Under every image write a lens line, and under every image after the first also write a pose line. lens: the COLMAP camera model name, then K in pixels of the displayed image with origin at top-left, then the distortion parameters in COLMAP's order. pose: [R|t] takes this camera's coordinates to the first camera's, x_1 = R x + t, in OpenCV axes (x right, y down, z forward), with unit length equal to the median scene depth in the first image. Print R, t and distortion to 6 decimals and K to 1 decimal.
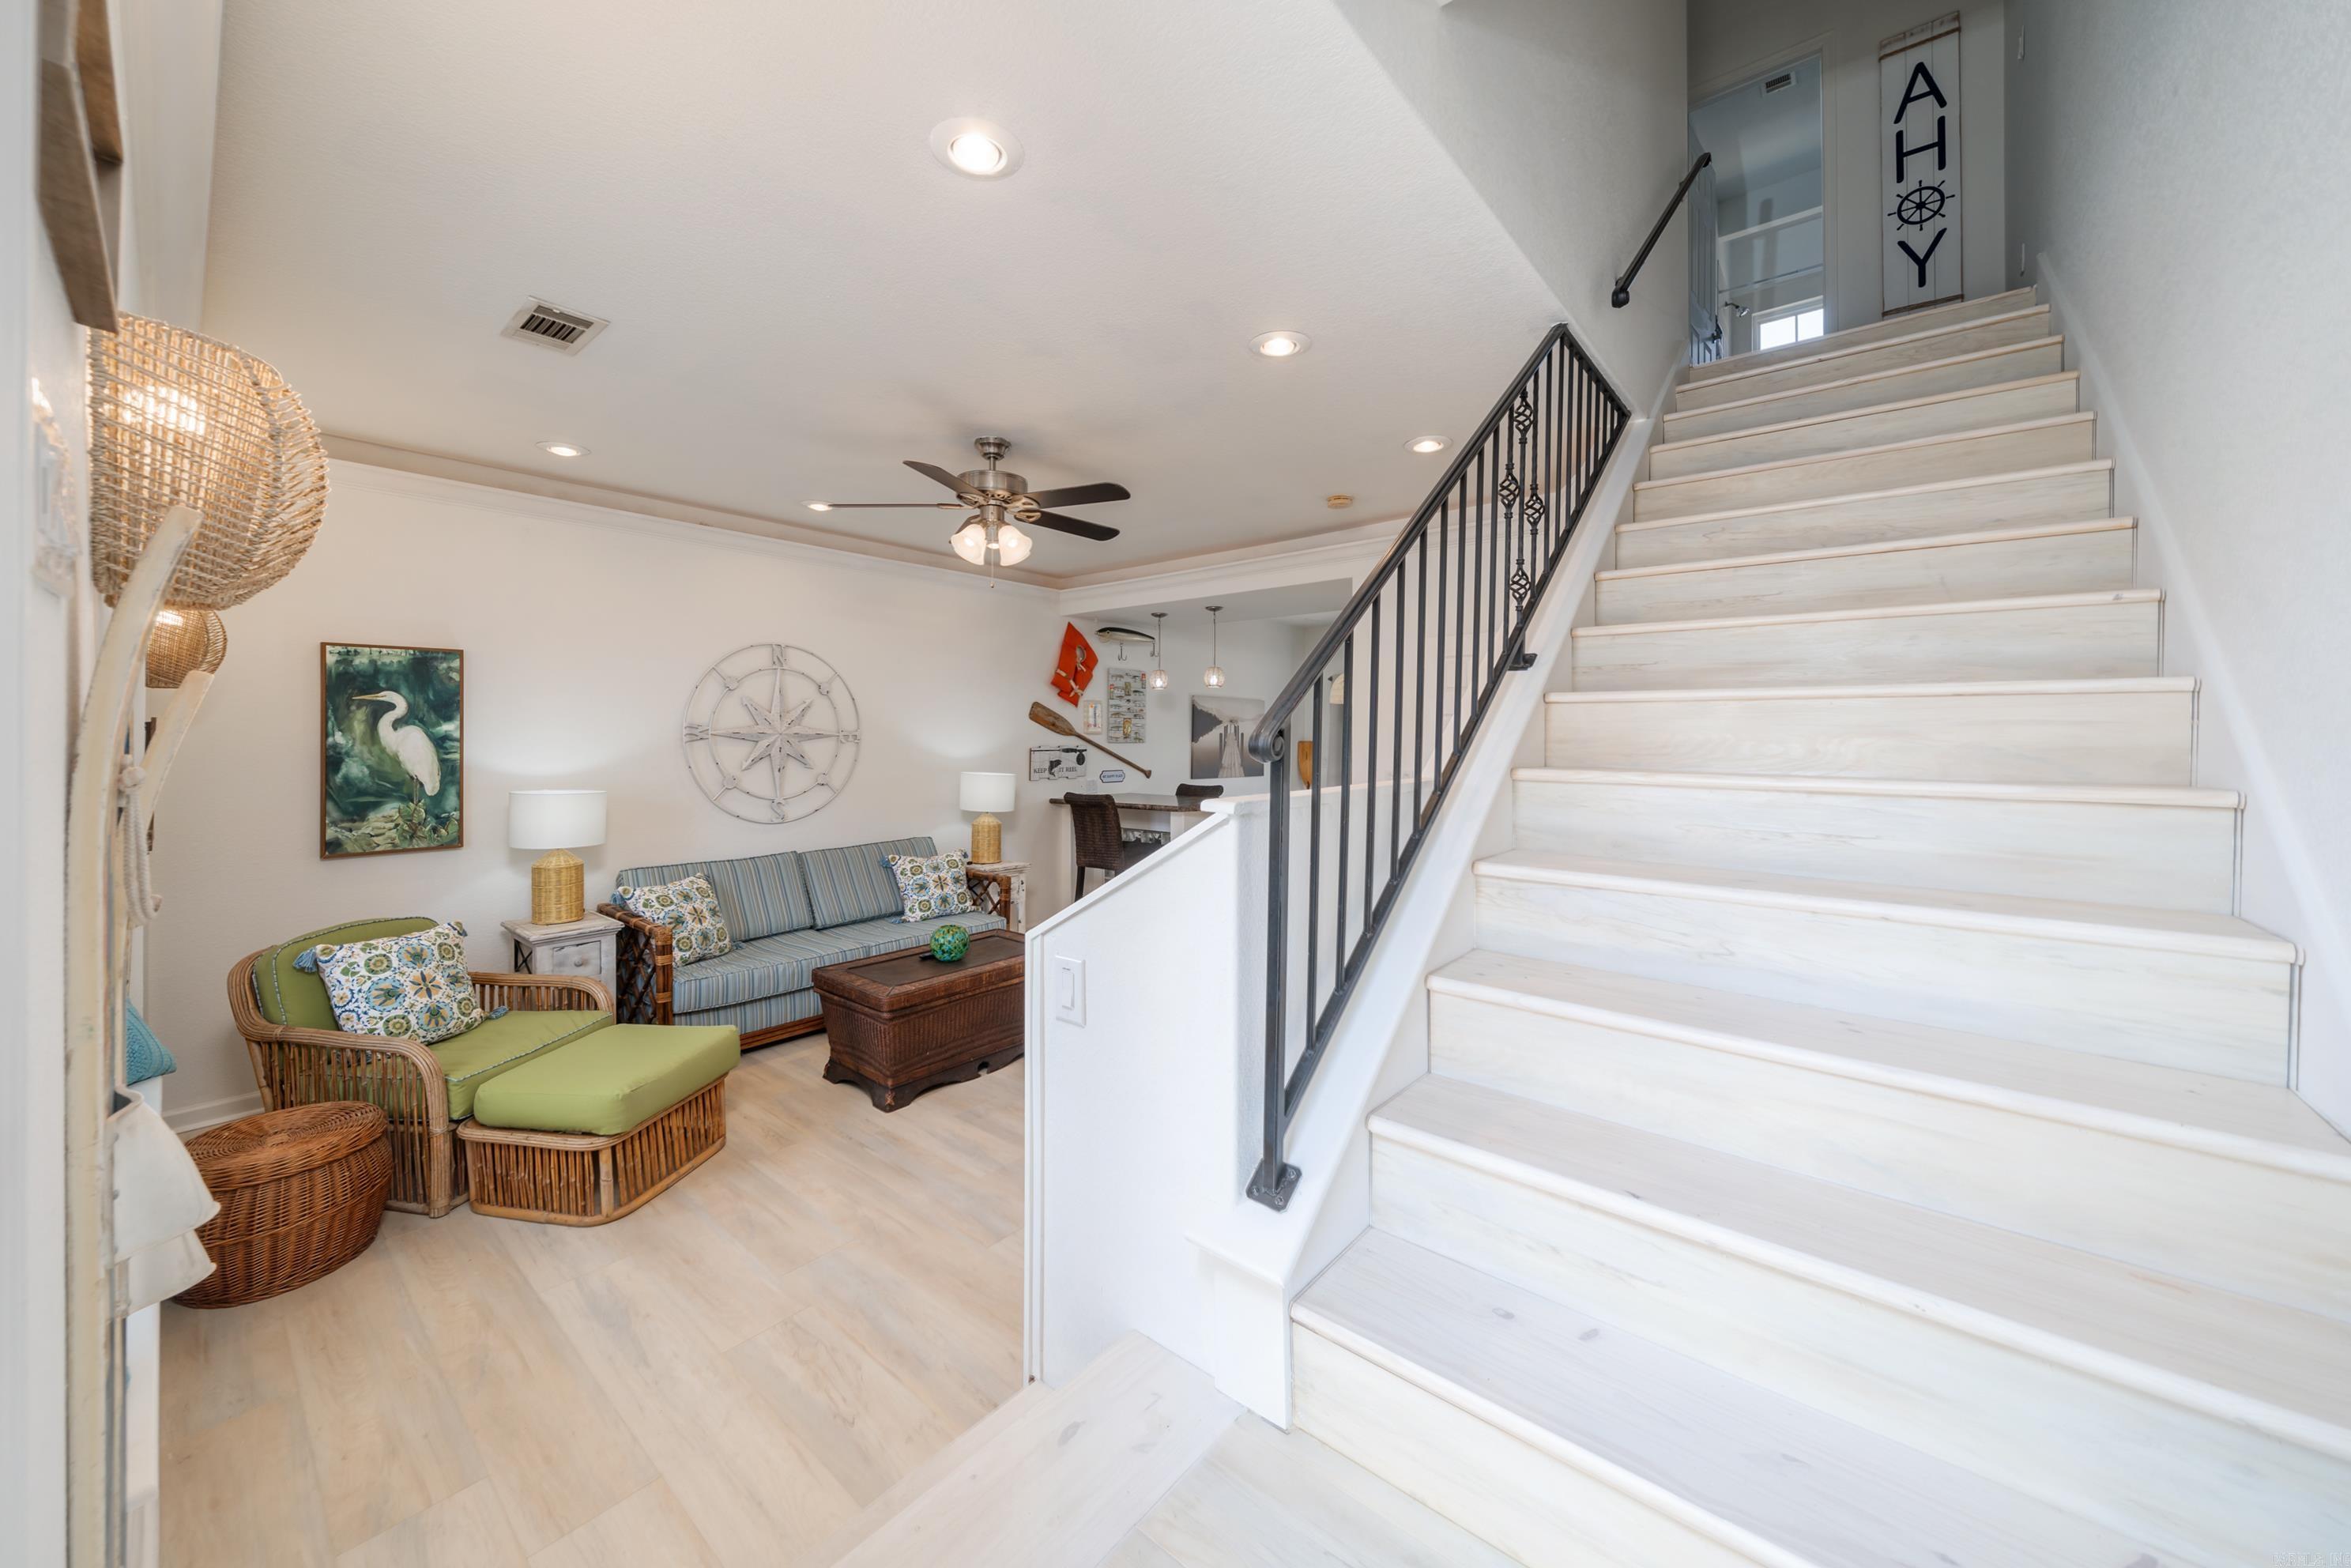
lens RADIAL K [[850.2, 0, 1184.1], [0, 850.2, 744.0], [0, 0, 1]] dist [-0.002191, -0.000168]
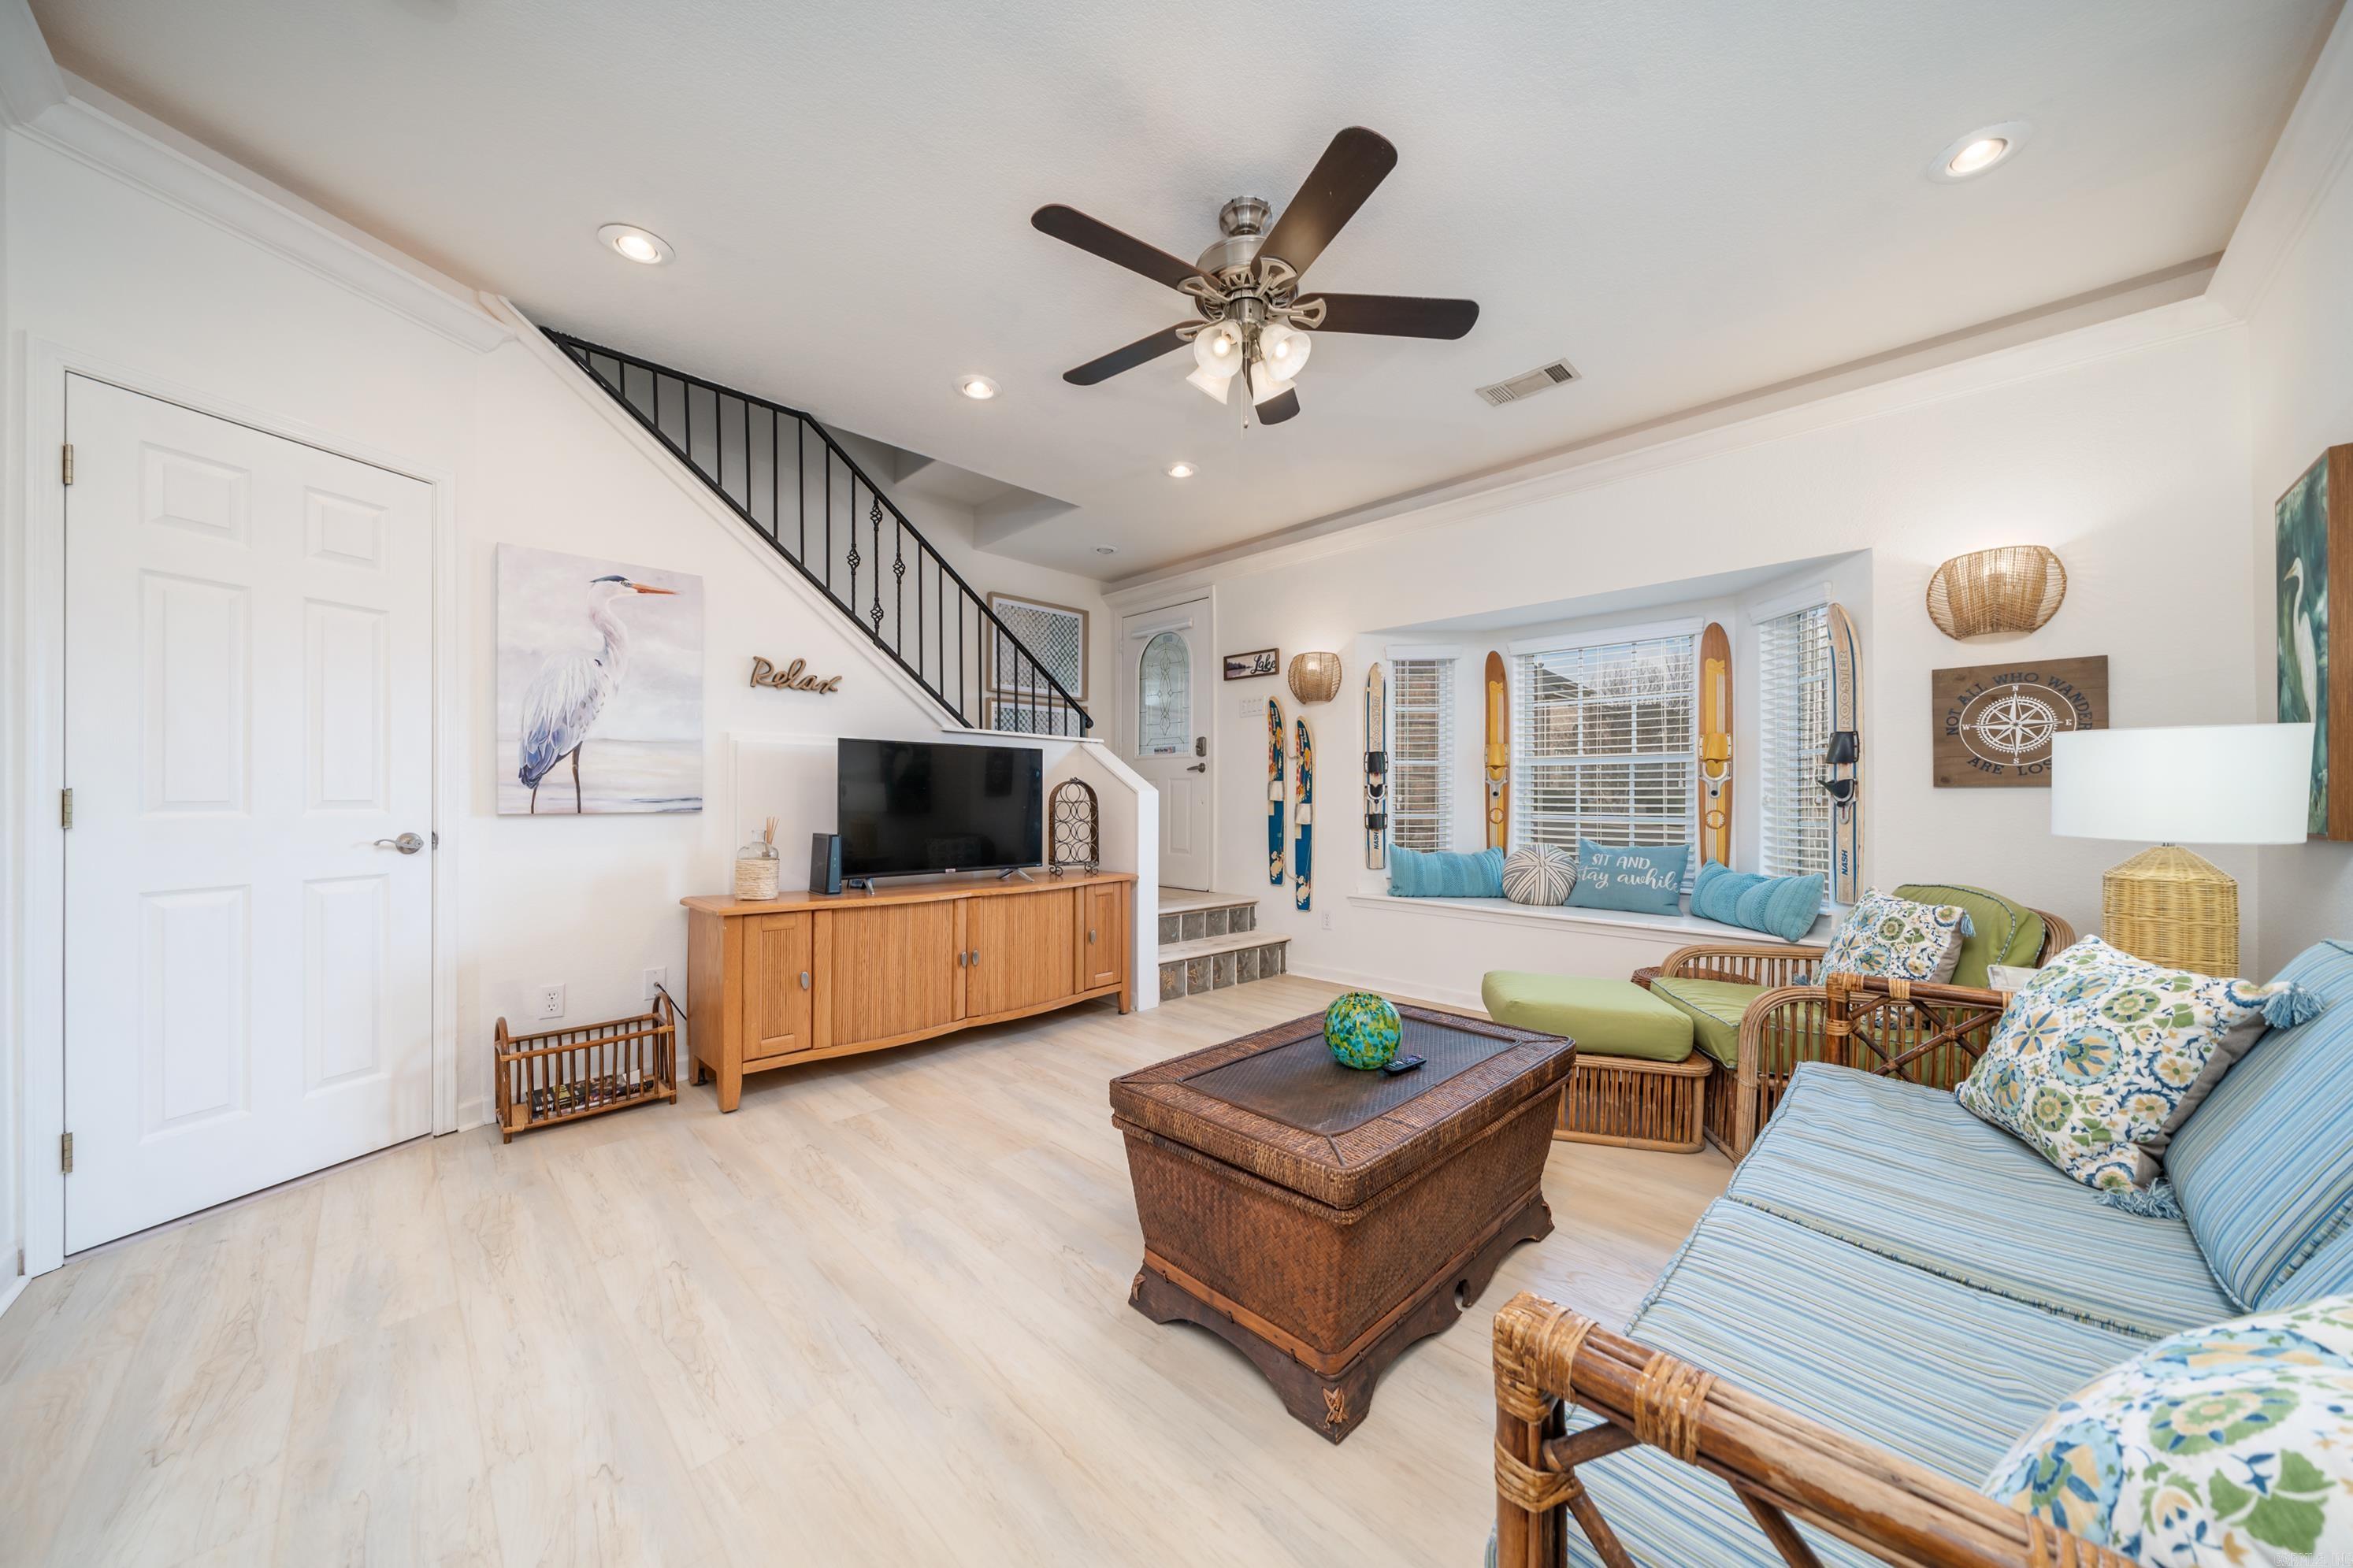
lens RADIAL K [[803.4, 0, 1185.5], [0, 803.4, 795.0], [0, 0, 1]] dist [-0.001795, -0.000140]
pose [[-0.995446, -0.009309, 0.094875, -0.213103], [-0.008214, 0.999895, 0.011924, 0.090740], [-0.094976, 0.011091, -0.995418, 1.476385]]
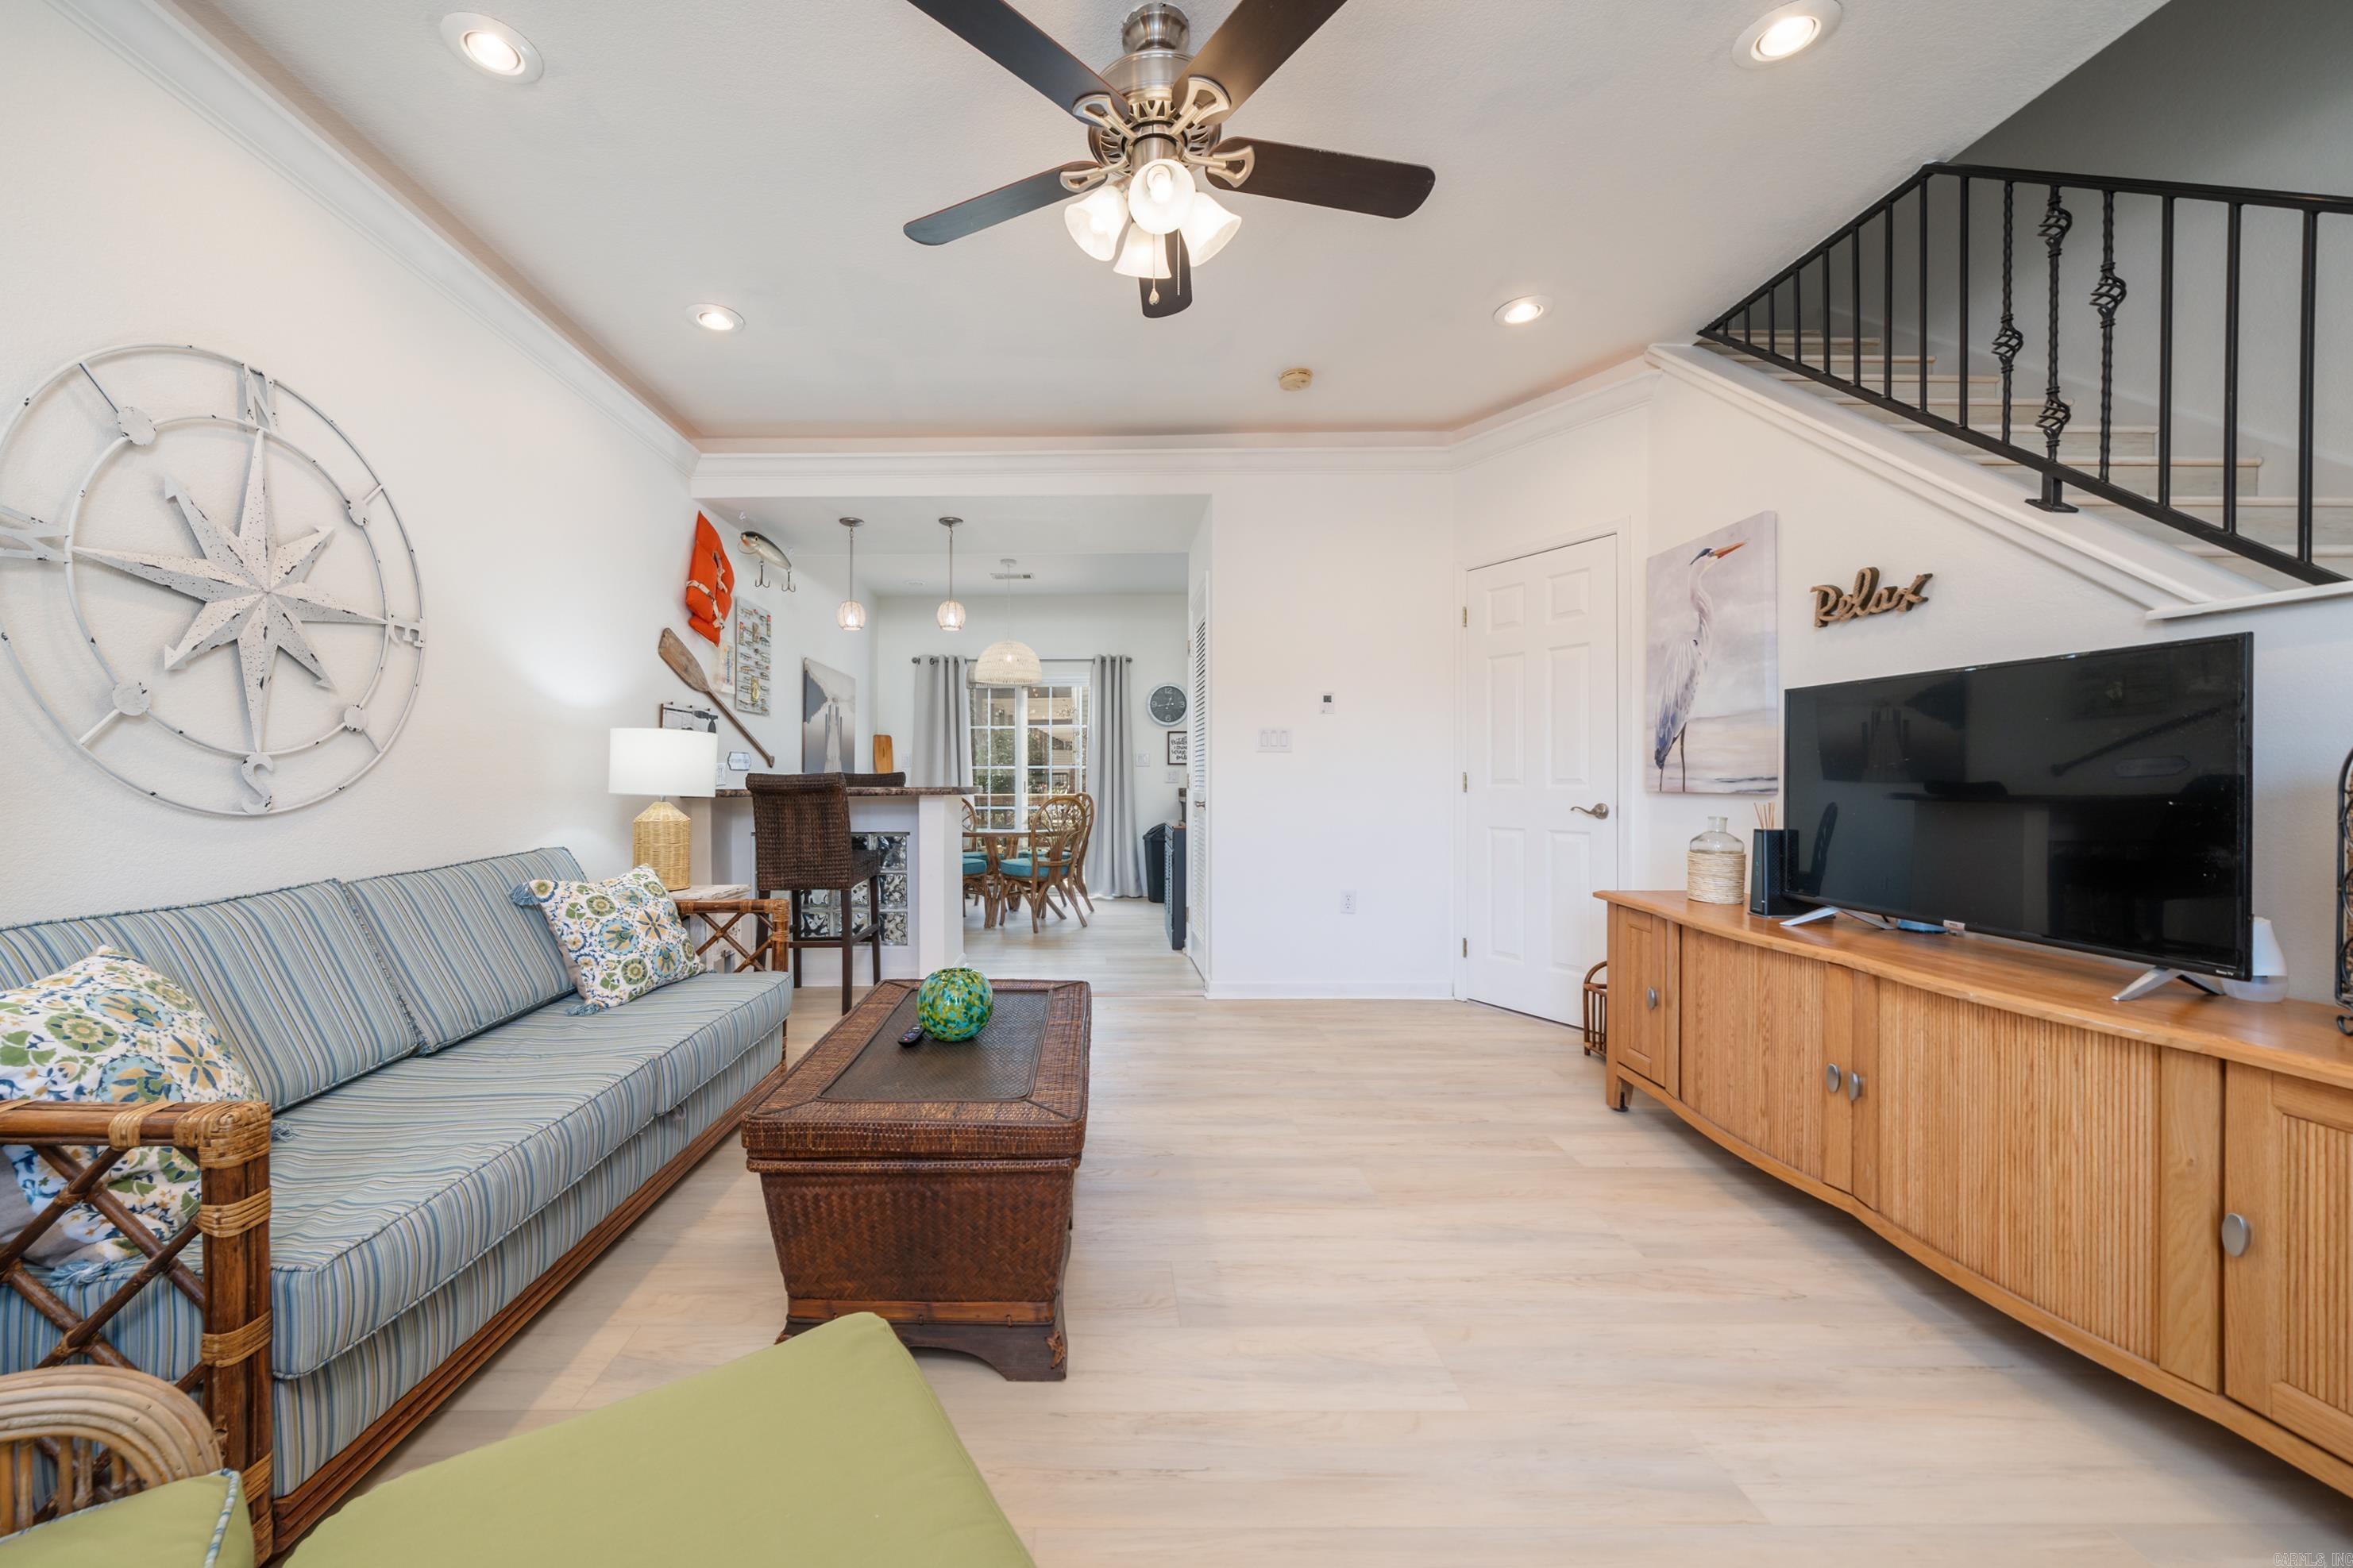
lens RADIAL K [[862.9, 0, 1091.8], [0, 862.9, 780.1], [0, 0, 1]] dist [-0.002015, -0.000175]
pose [[0.777924, -0.010514, 0.628270, -0.532823], [0.013015, 0.999915, 0.000618, 0.101288], [-0.628223, 0.007696, 0.777995, 0.544749]]
